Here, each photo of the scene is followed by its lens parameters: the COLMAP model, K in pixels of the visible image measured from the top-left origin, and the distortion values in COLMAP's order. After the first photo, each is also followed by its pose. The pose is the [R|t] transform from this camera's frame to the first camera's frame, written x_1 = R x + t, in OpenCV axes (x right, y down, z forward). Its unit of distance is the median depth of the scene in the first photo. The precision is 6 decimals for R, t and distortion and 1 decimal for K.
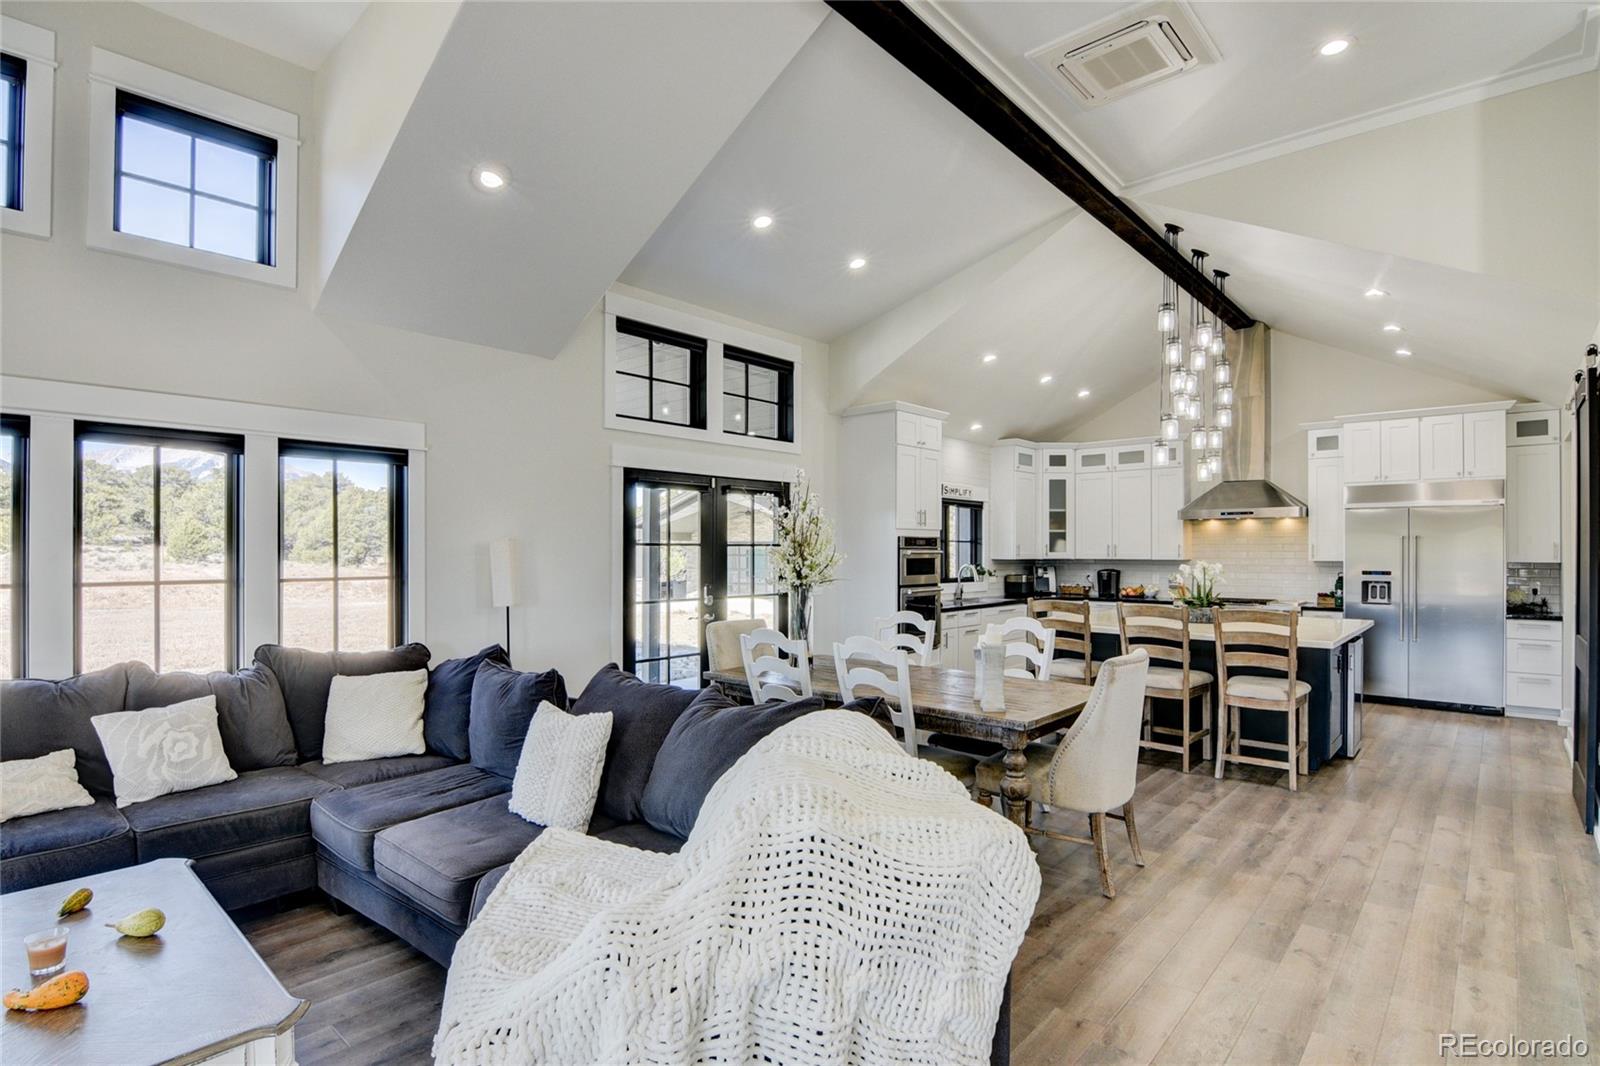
lens RADIAL K [[817.8, 0, 804.3], [0, 817.8, 546.5], [0, 0, 1]] dist [0.000784, -0.010040]
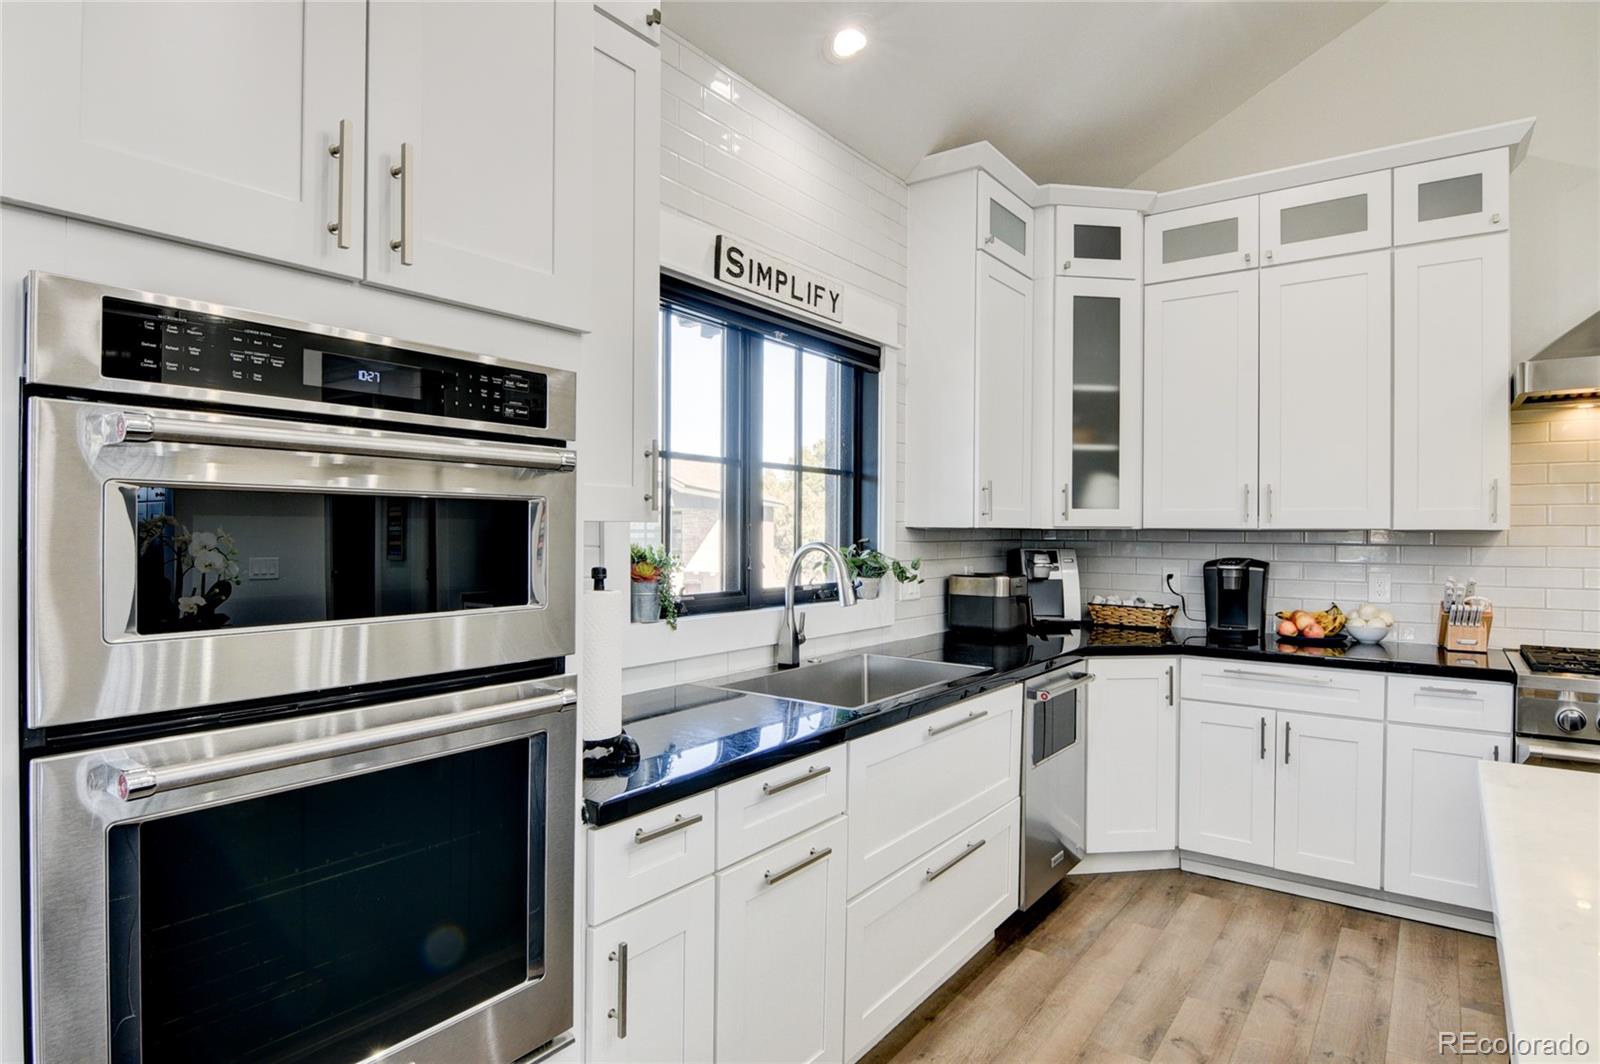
lens RADIAL K [[877.9, 0, 785.9], [0, 877.9, 534.1], [0, 0, 1]] dist [-0.006669, -0.007580]
pose [[0.997439, 0.003812, 0.071423, 0.164125], [-0.004494, 0.999946, 0.009392, 0.015919], [-0.071384, -0.009689, 0.997402, 0.687111]]
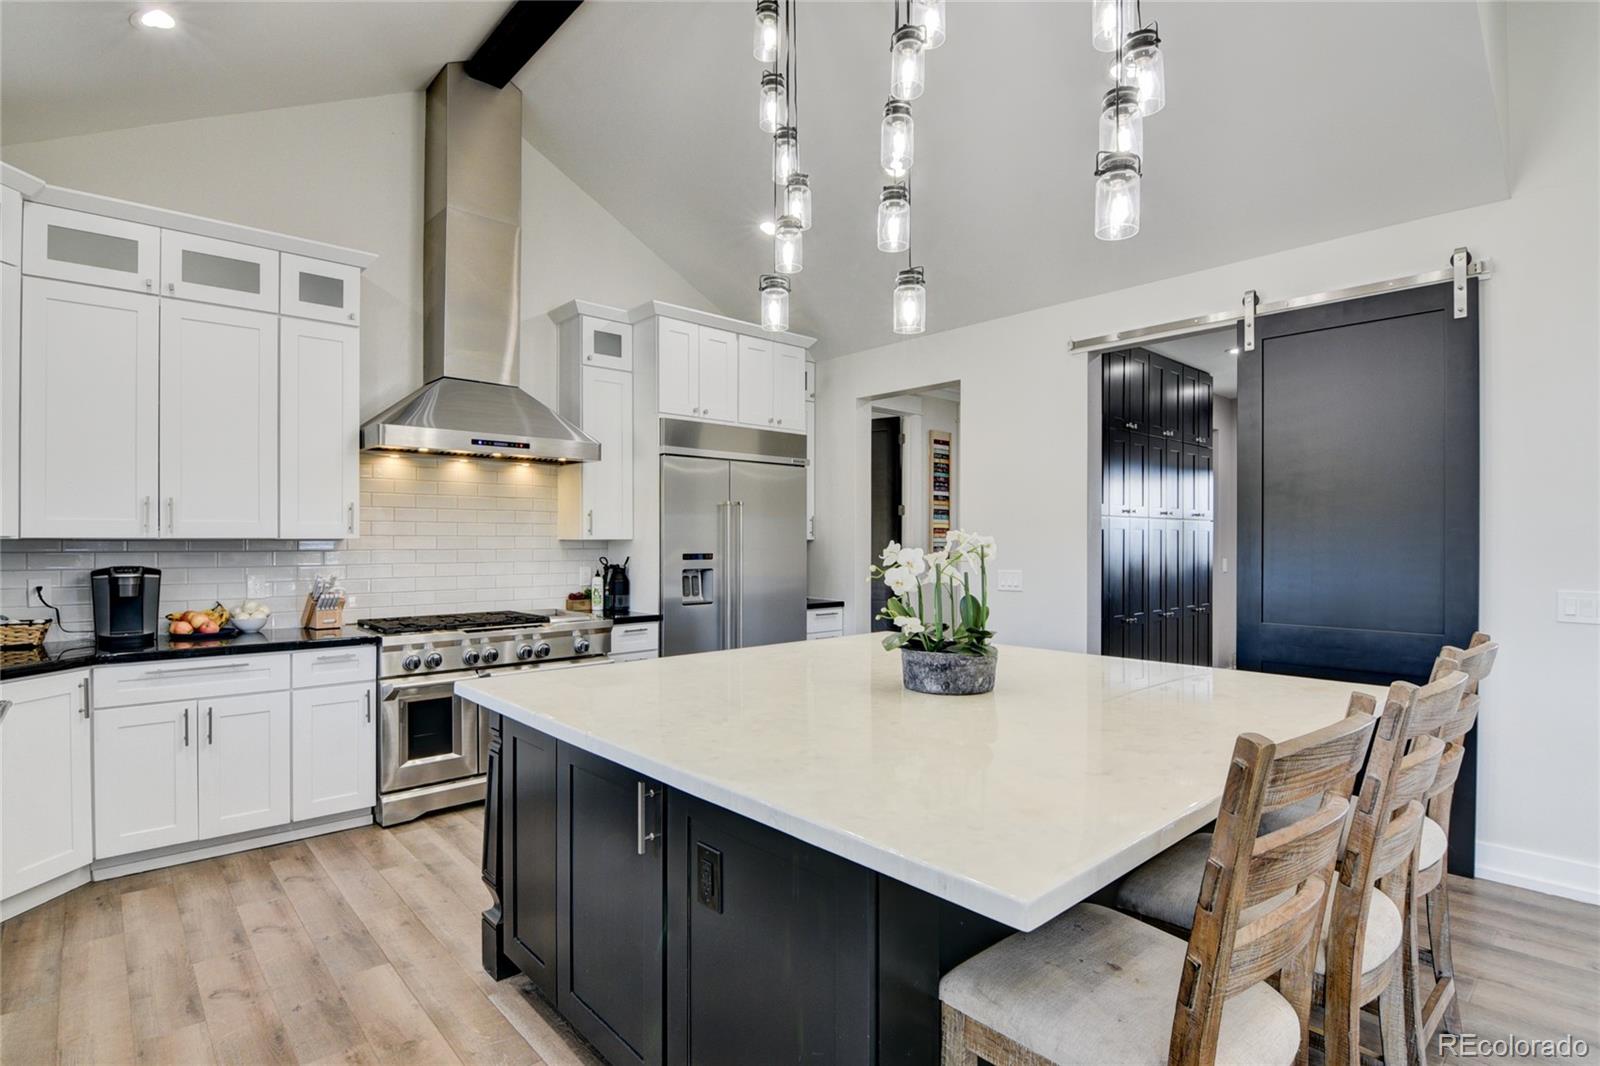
lens RADIAL K [[817.8, 0, 804.9], [0, 817.8, 533.0], [0, 0, 1]] dist [0.000784, -0.010040]
pose [[0.112989, 0.004428, 0.993586, 0.051356], [-0.007886, 0.999963, -0.003560, 0.012842], [-0.993565, -0.007433, 0.113020, 0.708993]]
